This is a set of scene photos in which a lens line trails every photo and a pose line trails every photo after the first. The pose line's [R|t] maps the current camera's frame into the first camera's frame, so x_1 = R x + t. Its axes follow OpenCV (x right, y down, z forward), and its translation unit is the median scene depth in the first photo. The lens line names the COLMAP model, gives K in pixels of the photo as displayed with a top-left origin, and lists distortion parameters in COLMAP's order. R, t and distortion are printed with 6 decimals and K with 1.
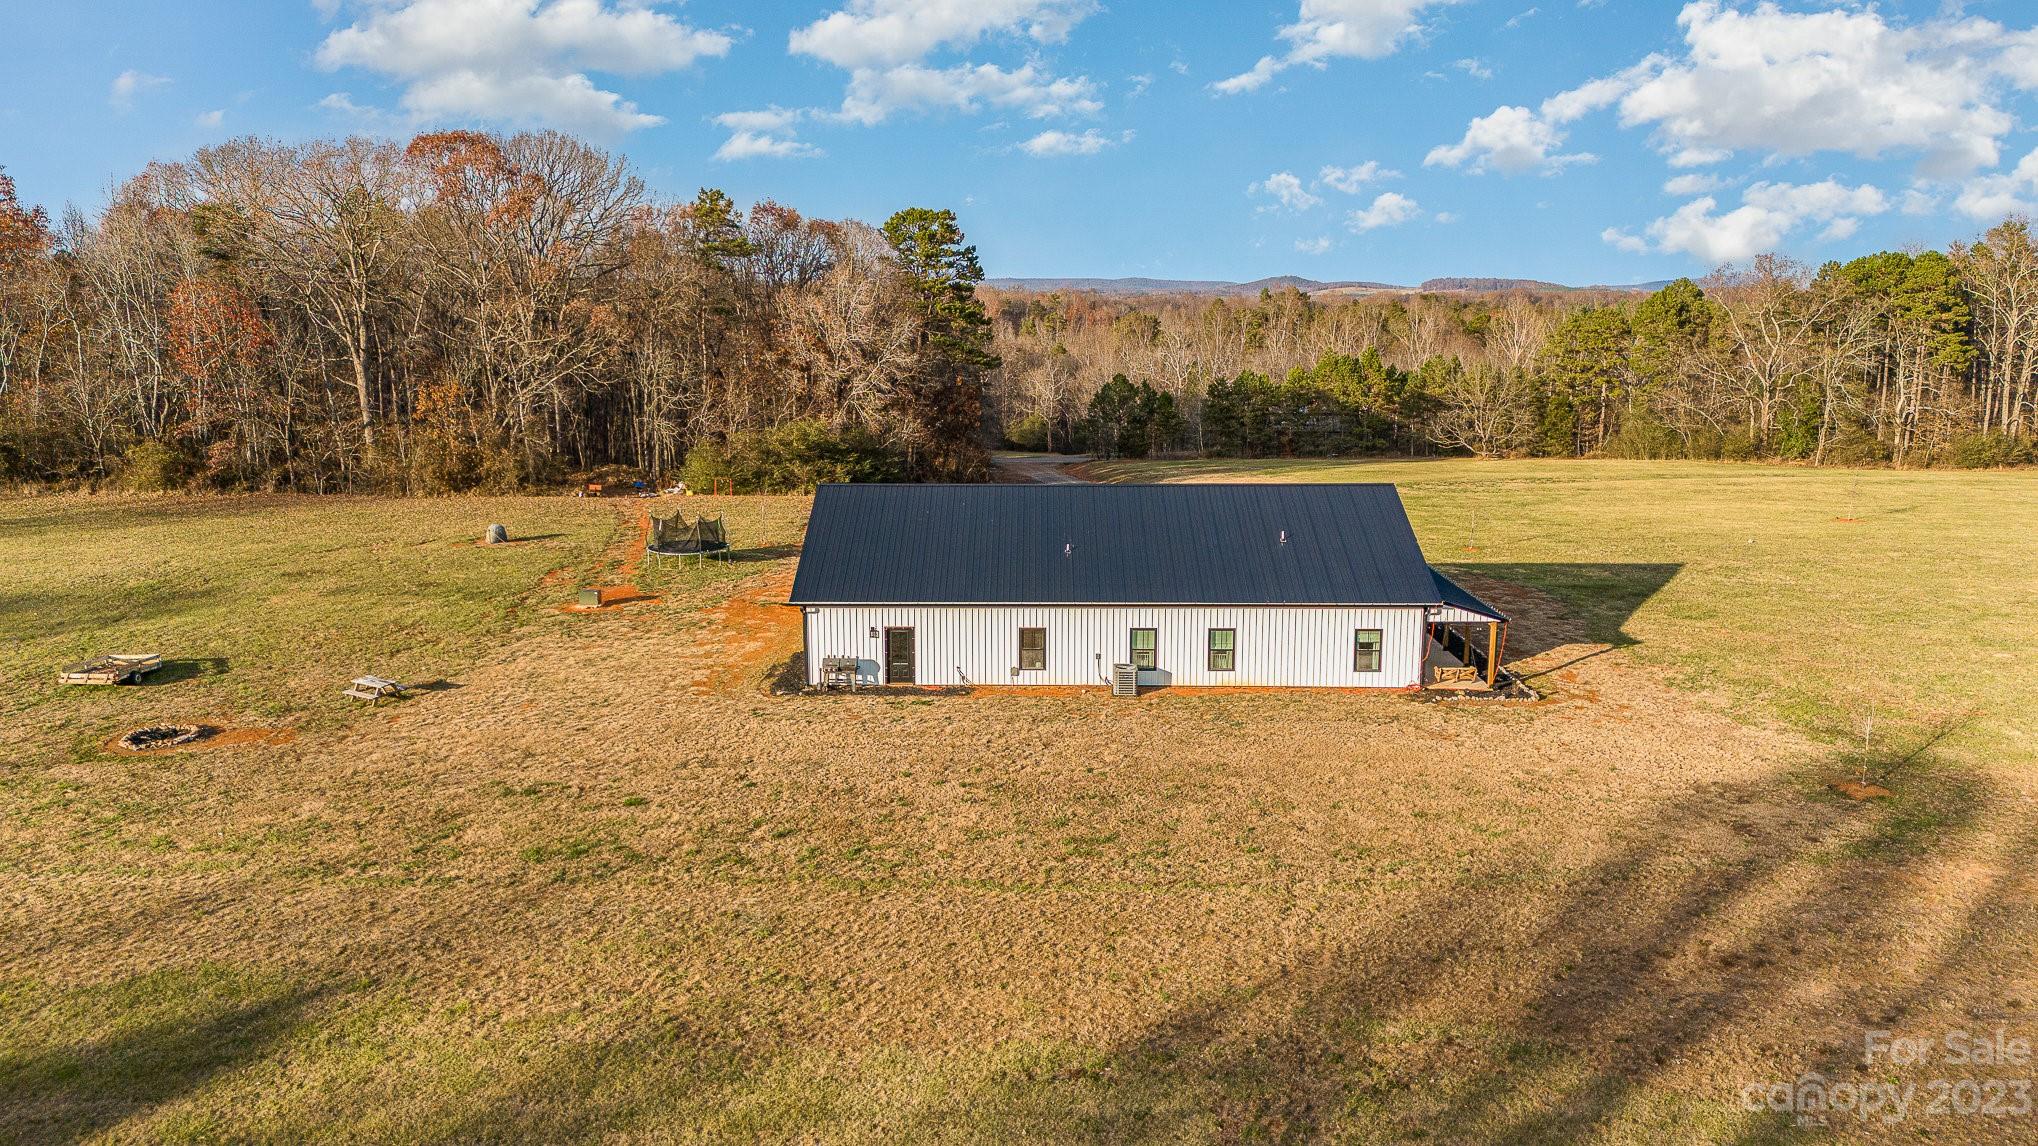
lens RADIAL K [[1462.7, 0, 1019.0], [0, 1462.7, 573.0], [0, 0, 1]] dist [0.055831, -0.002024]
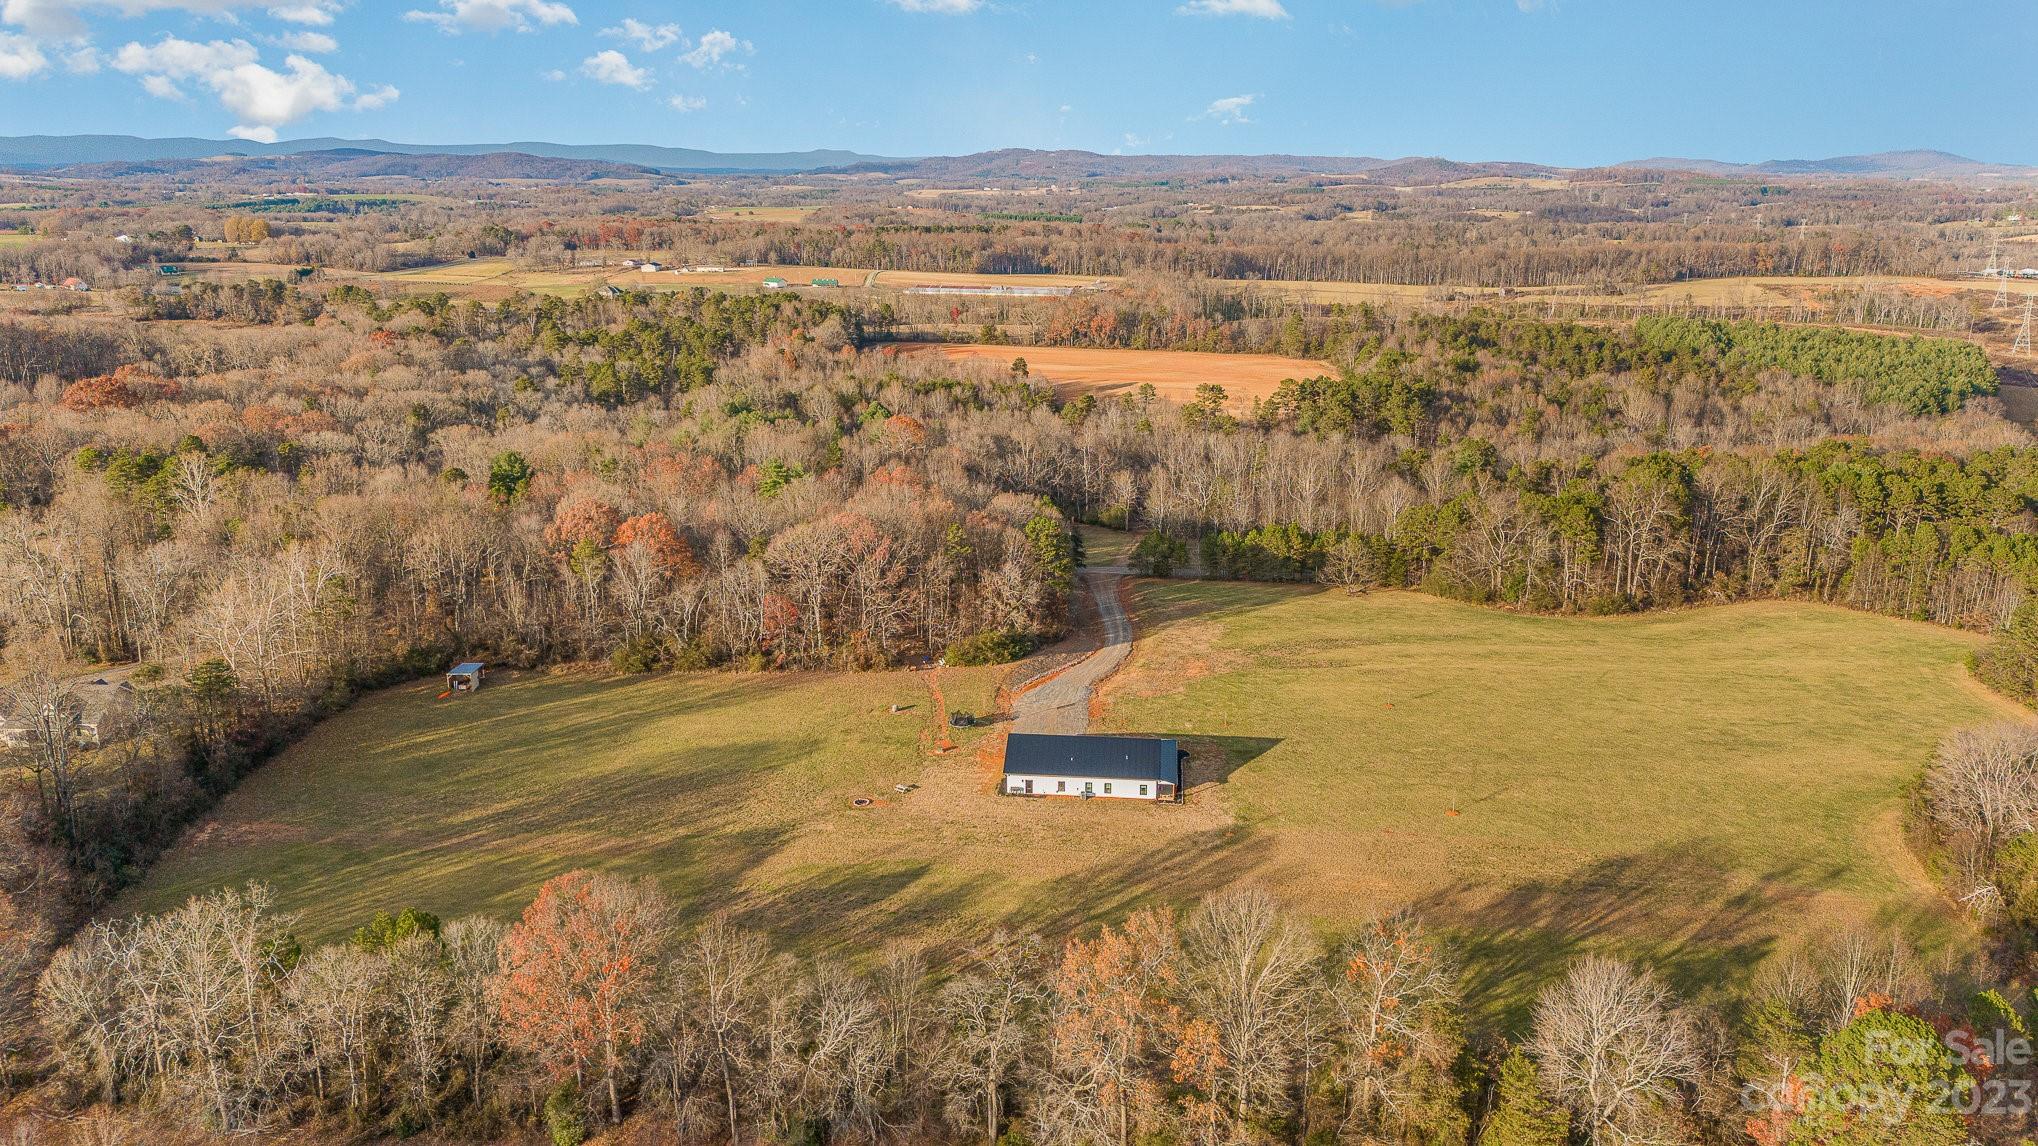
lens RADIAL K [[1462.7, 0, 1019.0], [0, 1462.7, 573.0], [0, 0, 1]] dist [0.055831, -0.002024]
pose [[0.995772, 0.026526, -0.087943, 0.235122], [-0.018936, 0.996111, 0.086043, -0.891739], [0.089883, -0.084014, 0.992402, -3.022552]]
